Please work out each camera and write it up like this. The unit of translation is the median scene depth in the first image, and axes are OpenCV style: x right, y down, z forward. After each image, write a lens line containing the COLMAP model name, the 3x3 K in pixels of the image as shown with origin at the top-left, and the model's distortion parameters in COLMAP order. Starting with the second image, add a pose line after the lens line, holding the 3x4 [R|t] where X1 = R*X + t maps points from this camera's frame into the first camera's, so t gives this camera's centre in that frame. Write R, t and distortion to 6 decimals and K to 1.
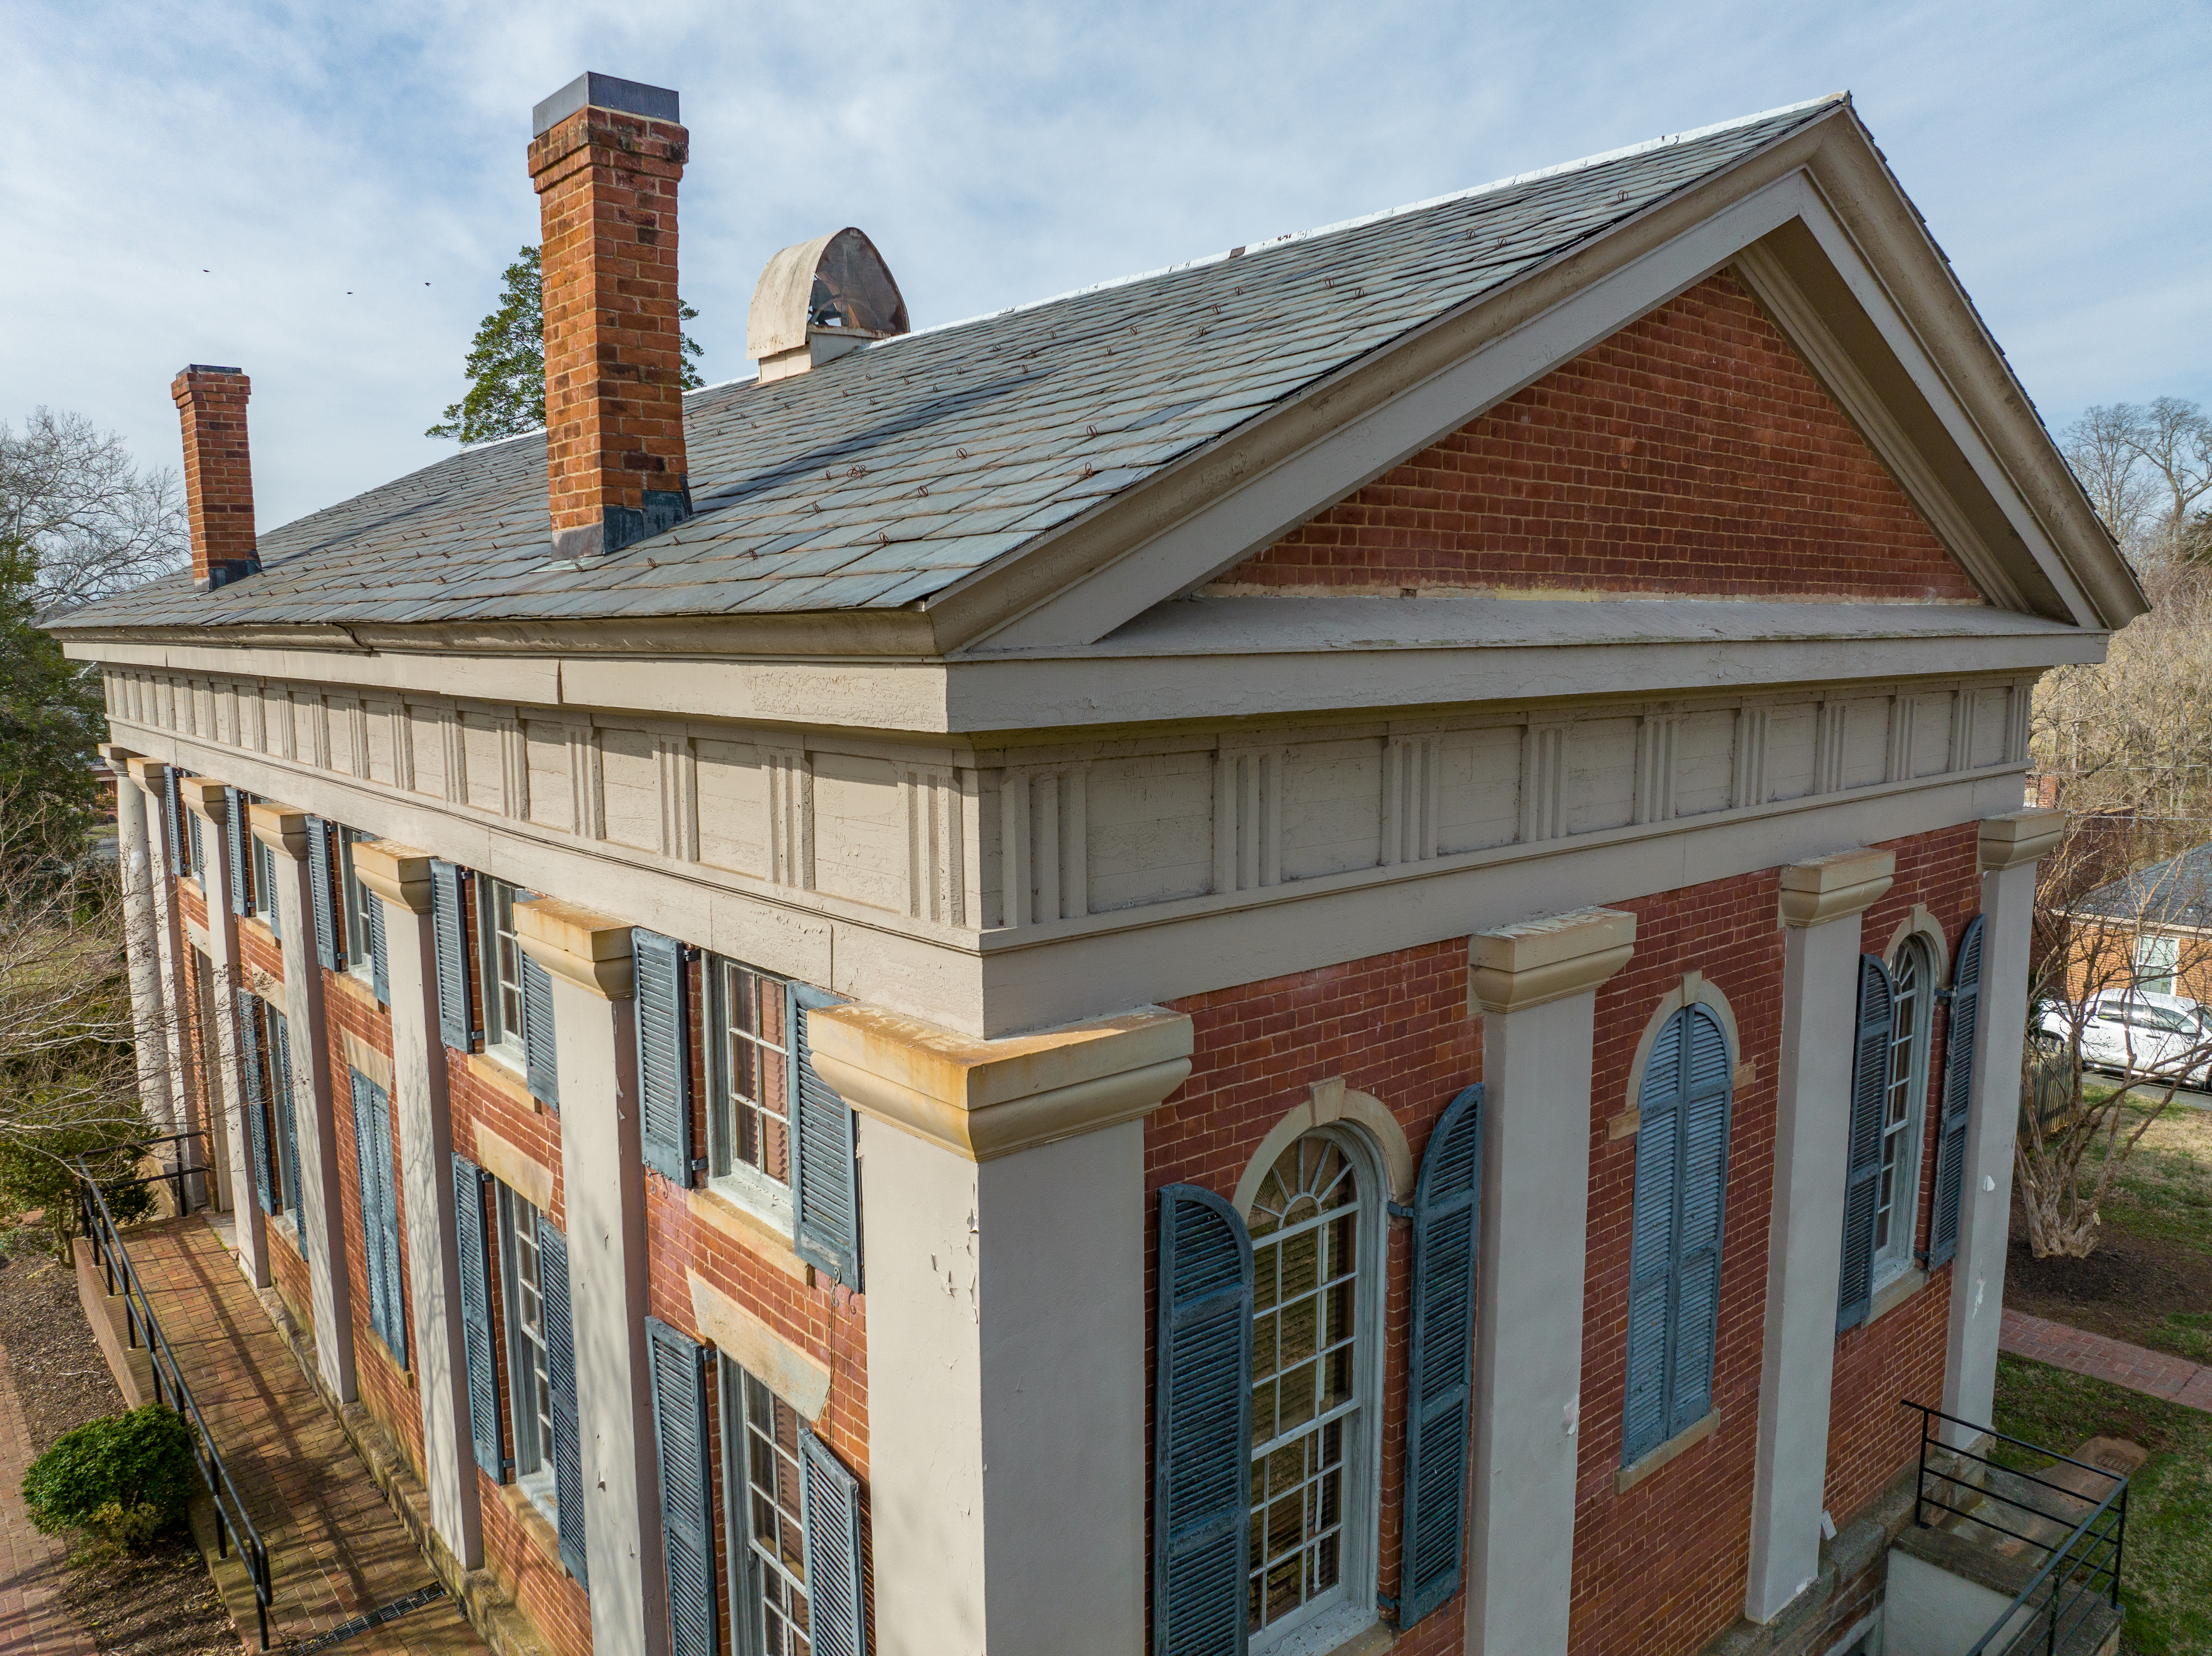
lens RADIAL K [[1550.4, 0, 1101.4], [0, 1550.4, 828.3], [0, 0, 1]] dist [-0.053686, 0.022242]
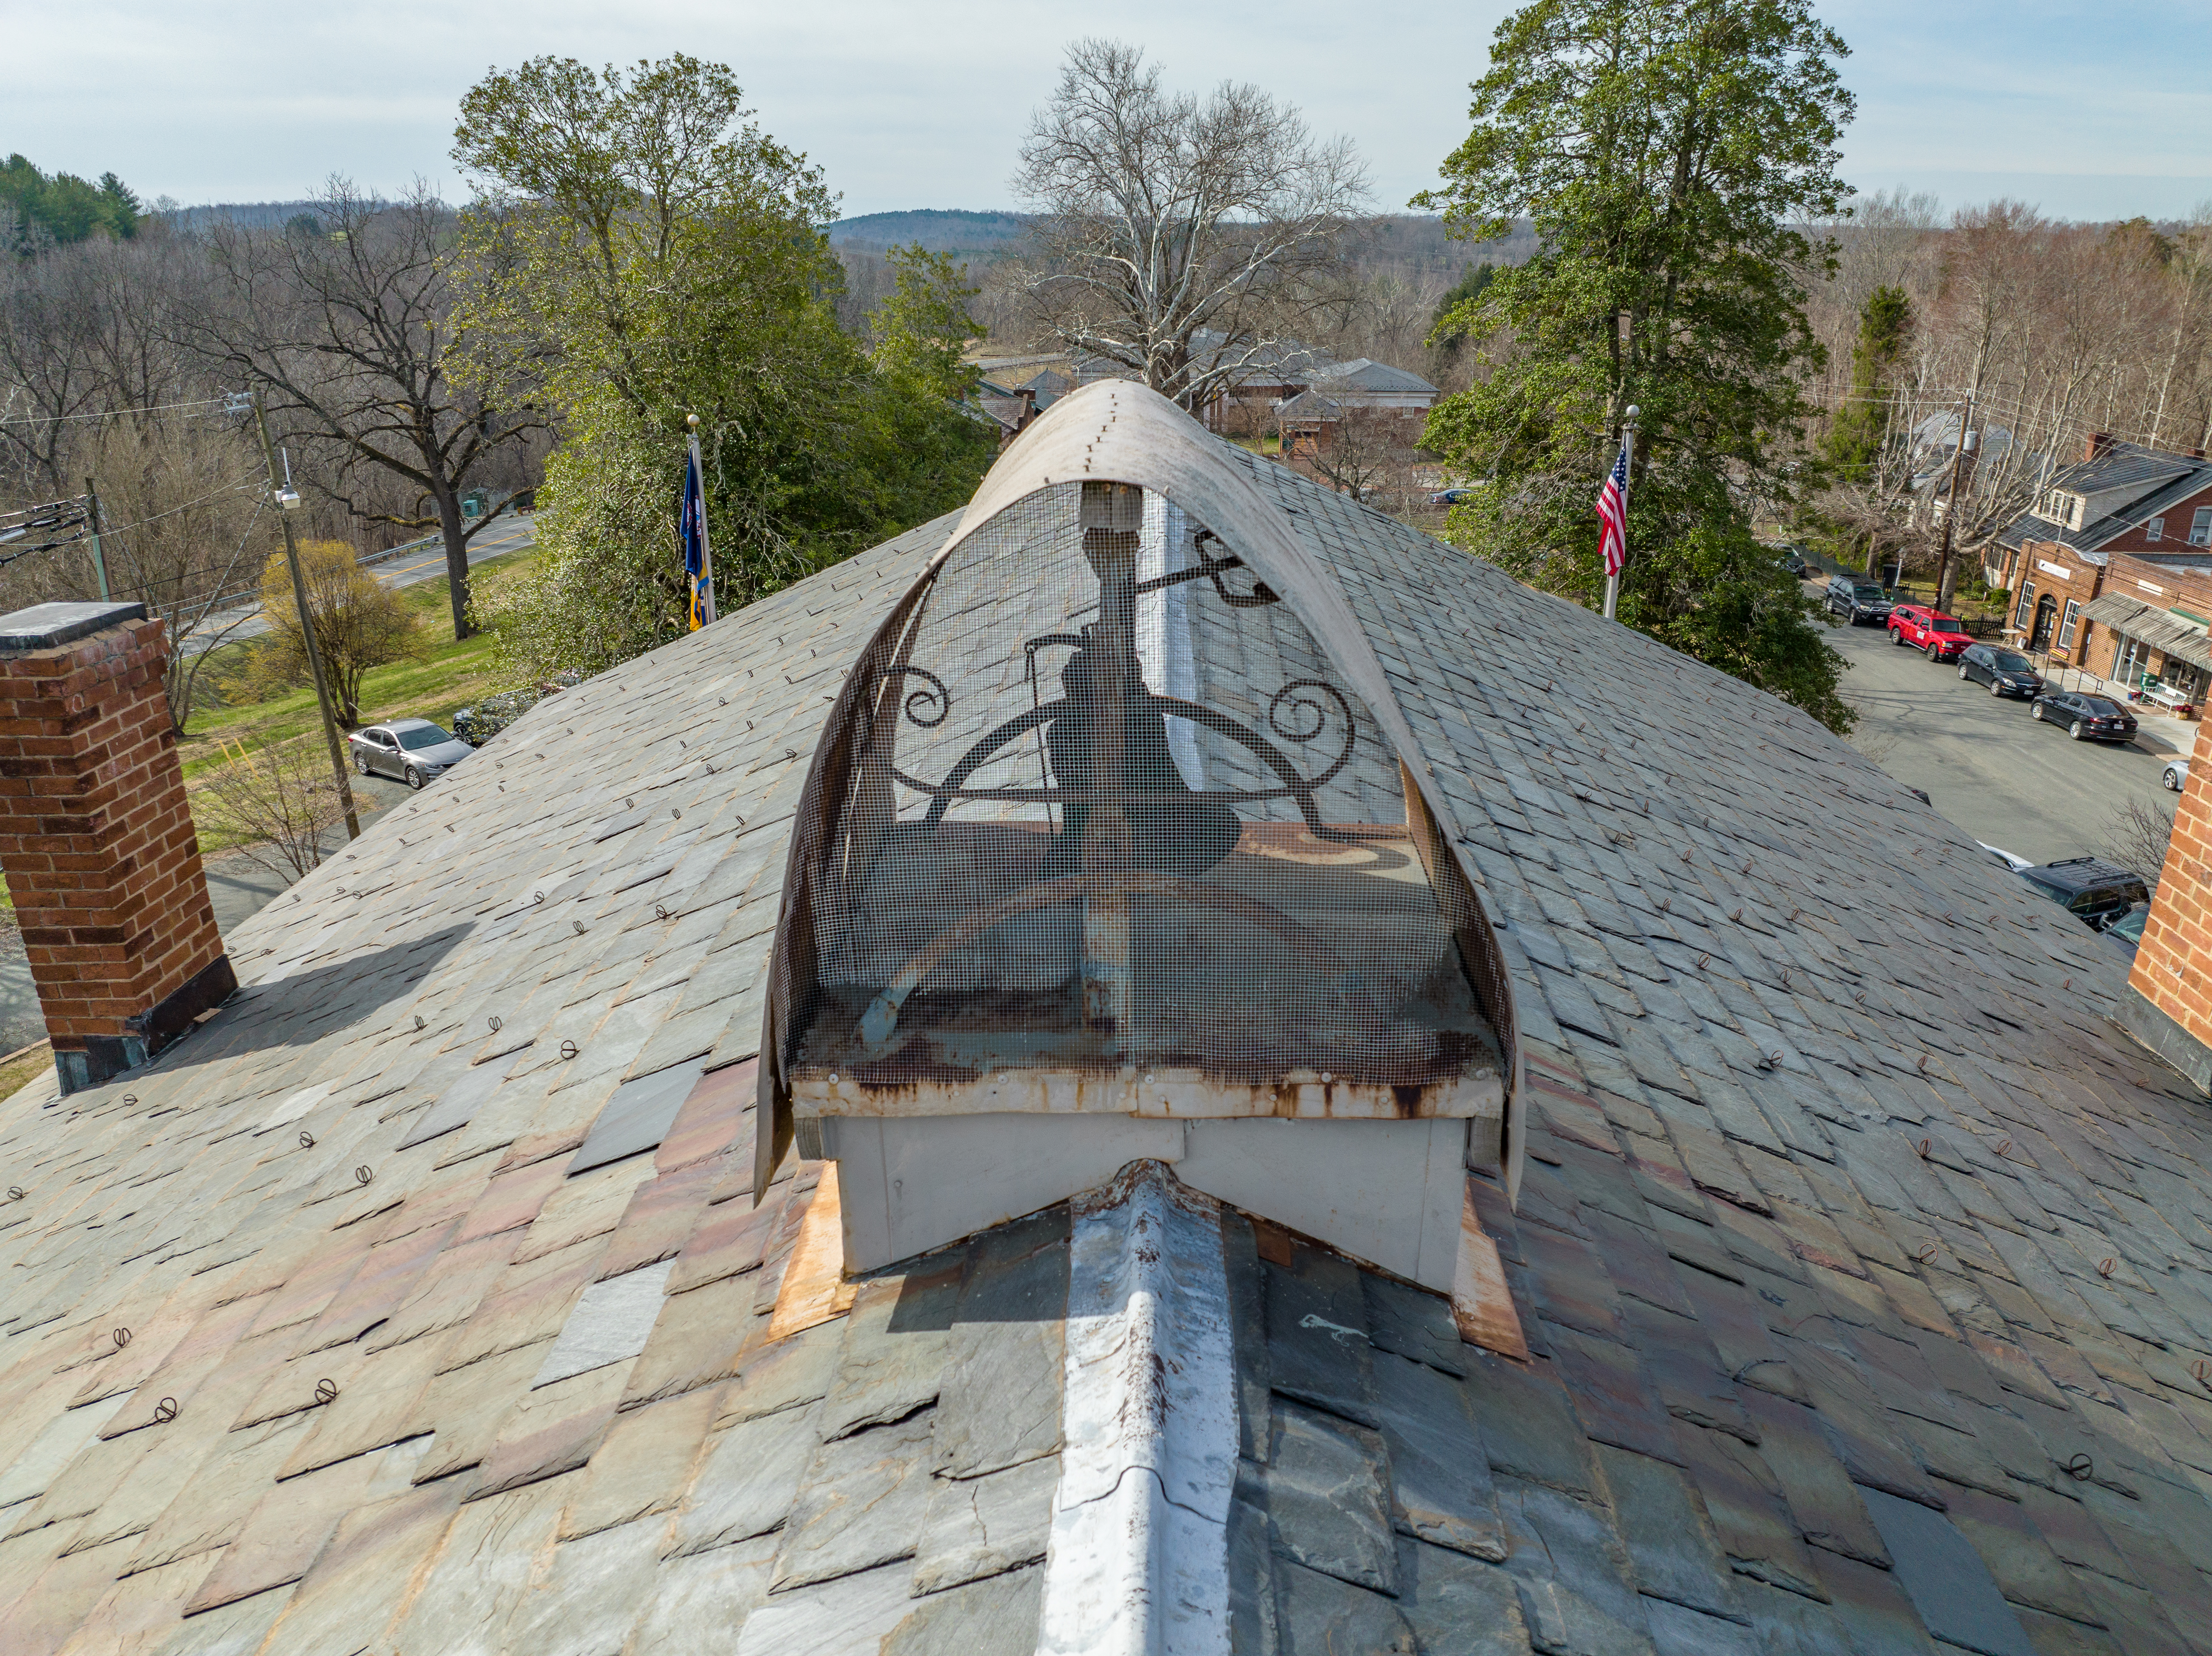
lens RADIAL K [[1550.4, 0, 1111.3], [0, 1550.4, 830.9], [0, 0, 1]] dist [-0.053686, 0.022242]
pose [[0.736019, 0.246943, -0.630314, -0.062979], [-0.092885, 0.959126, 0.267302, -0.354703], [0.670558, -0.138193, 0.728872, 0.804822]]
